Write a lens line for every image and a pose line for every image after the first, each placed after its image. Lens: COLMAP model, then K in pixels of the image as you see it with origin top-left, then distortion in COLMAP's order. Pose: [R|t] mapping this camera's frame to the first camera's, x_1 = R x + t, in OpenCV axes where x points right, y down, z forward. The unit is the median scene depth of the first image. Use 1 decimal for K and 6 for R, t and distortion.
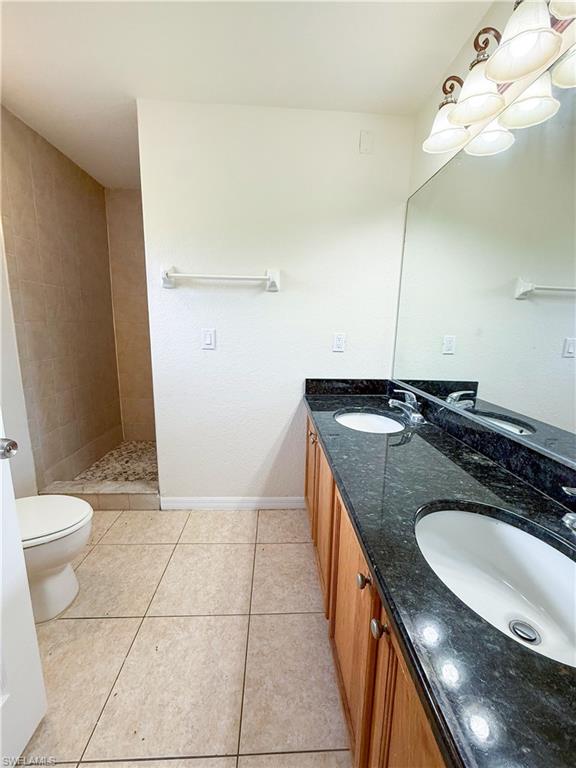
lens RADIAL K [[311.1, 0, 291.7], [0, 311.1, 381.0], [0, 0, 1]] dist [-0.011312, -0.000781]
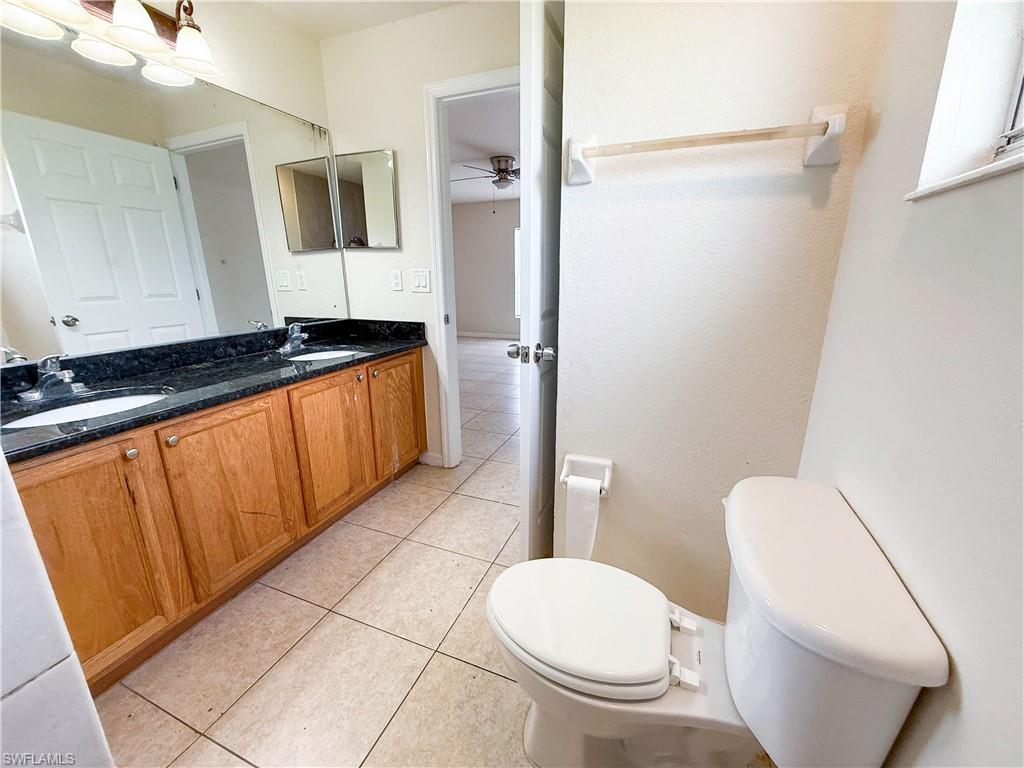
lens RADIAL K [[414.7, 0, 511.1], [0, 414.7, 386.4], [0, 0, 1]] dist [-0.011312, -0.000781]
pose [[-0.907700, -0.136347, 0.396850, -0.969067], [0.049621, 0.904225, 0.424164, -0.254644], [-0.416676, 0.404705, -0.813999, 1.496238]]
